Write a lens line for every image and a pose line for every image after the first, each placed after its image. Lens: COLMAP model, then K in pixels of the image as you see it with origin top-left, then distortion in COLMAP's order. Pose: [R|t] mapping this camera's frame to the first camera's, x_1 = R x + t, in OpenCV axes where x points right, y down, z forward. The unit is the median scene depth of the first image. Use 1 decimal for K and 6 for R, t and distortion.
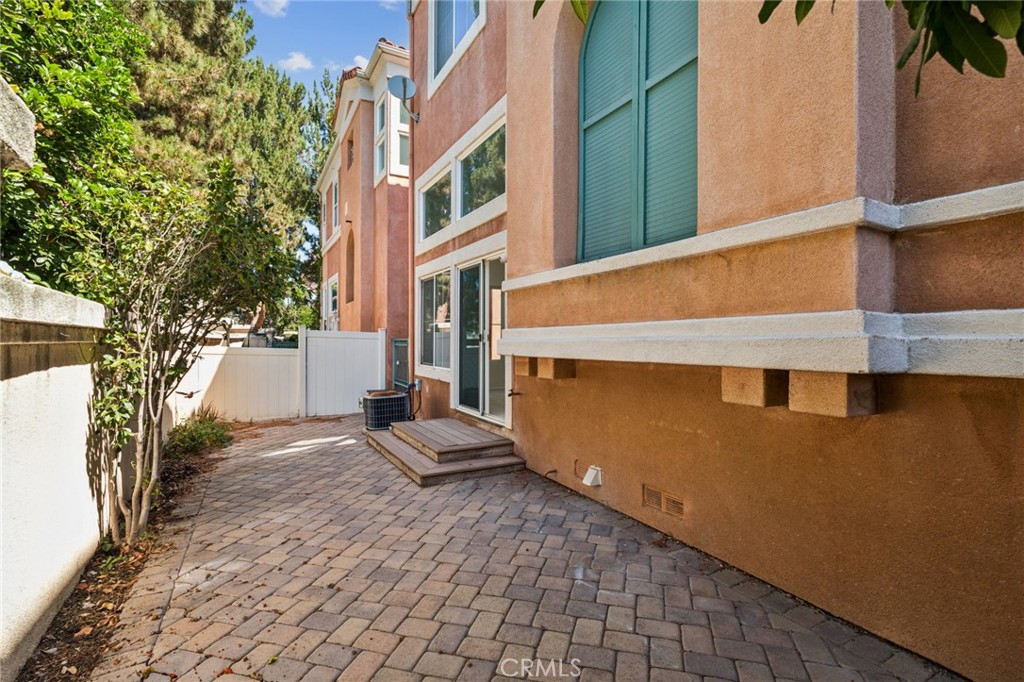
lens RADIAL K [[475.1, 0, 512.0], [0, 475.1, 337.1], [0, 0, 1]] dist [0.001759, 0.000549]
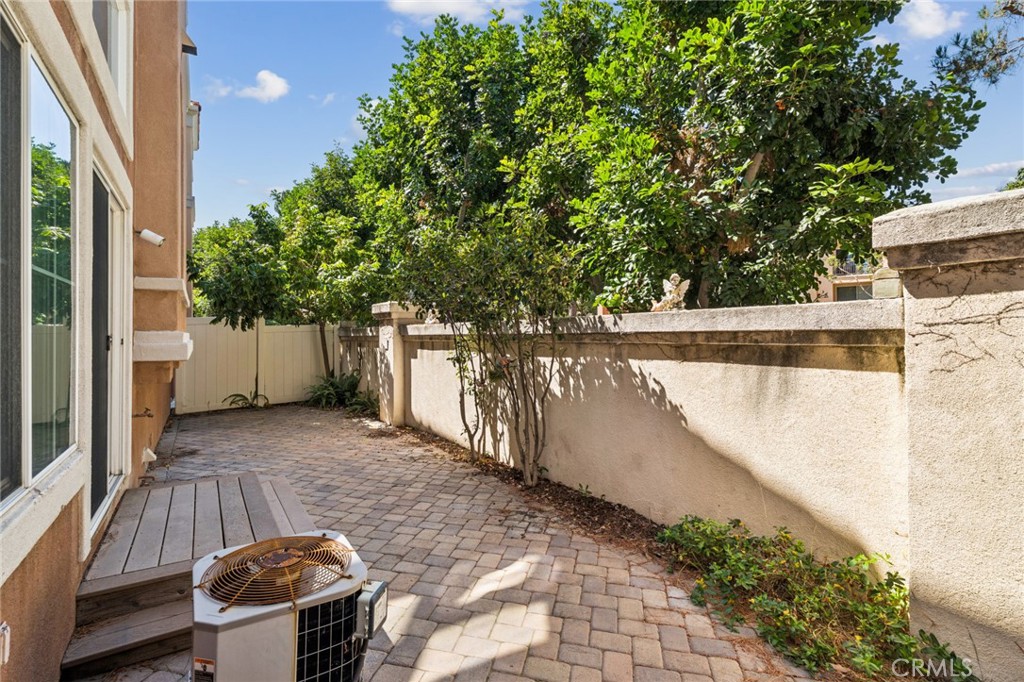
lens RADIAL K [[481.1, 0, 514.4], [0, 481.1, 325.7], [0, 0, 1]] dist [0.001006, -0.000014]
pose [[-0.996700, 0.005103, -0.081012, -0.641943], [0.006965, 0.999718, -0.022716, -0.004182], [0.080874, -0.023205, -0.996454, 2.212156]]
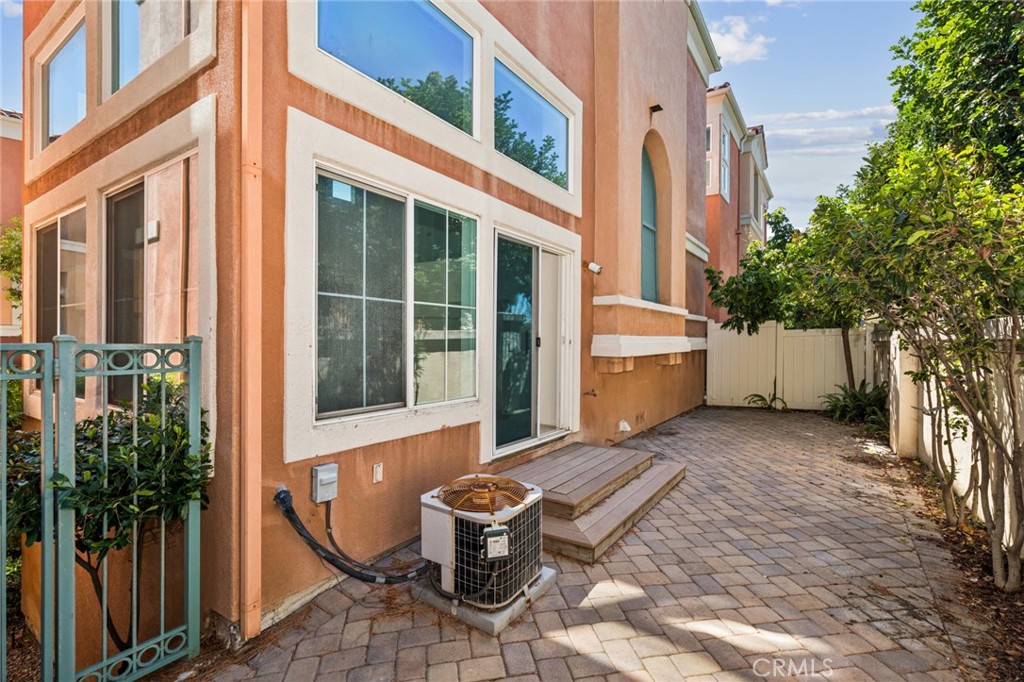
lens RADIAL K [[468.3, 0, 513.0], [0, 468.3, 344.3], [0, 0, 1]] dist [-0.000386, -0.000297]
pose [[-0.458073, -0.010338, 0.888854, -1.055350], [-0.008494, 0.999938, 0.007253, -0.001491], [-0.888874, -0.004227, -0.458133, 2.001063]]
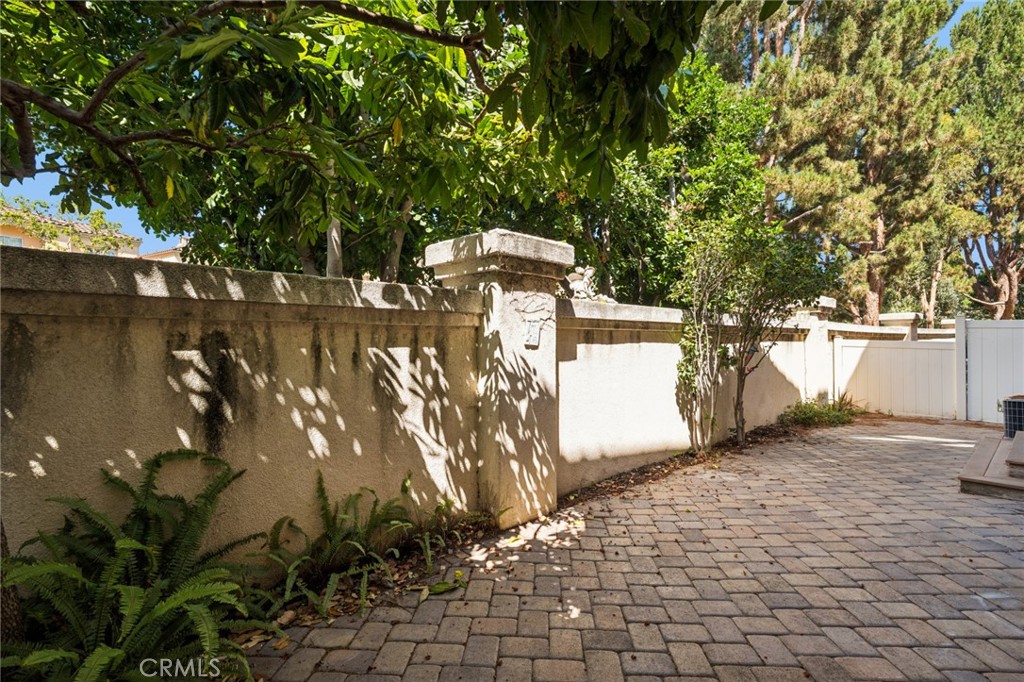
lens RADIAL K [[478.7, 0, 512.0], [0, 478.7, 341.0], [0, 0, 1]] dist [0.003612, 0.001111]
pose [[0.218769, -0.004088, -0.975768, 0.558791], [0.008819, 0.999959, -0.002212, 0.035147], [0.975737, -0.008121, 0.218796, 0.001881]]
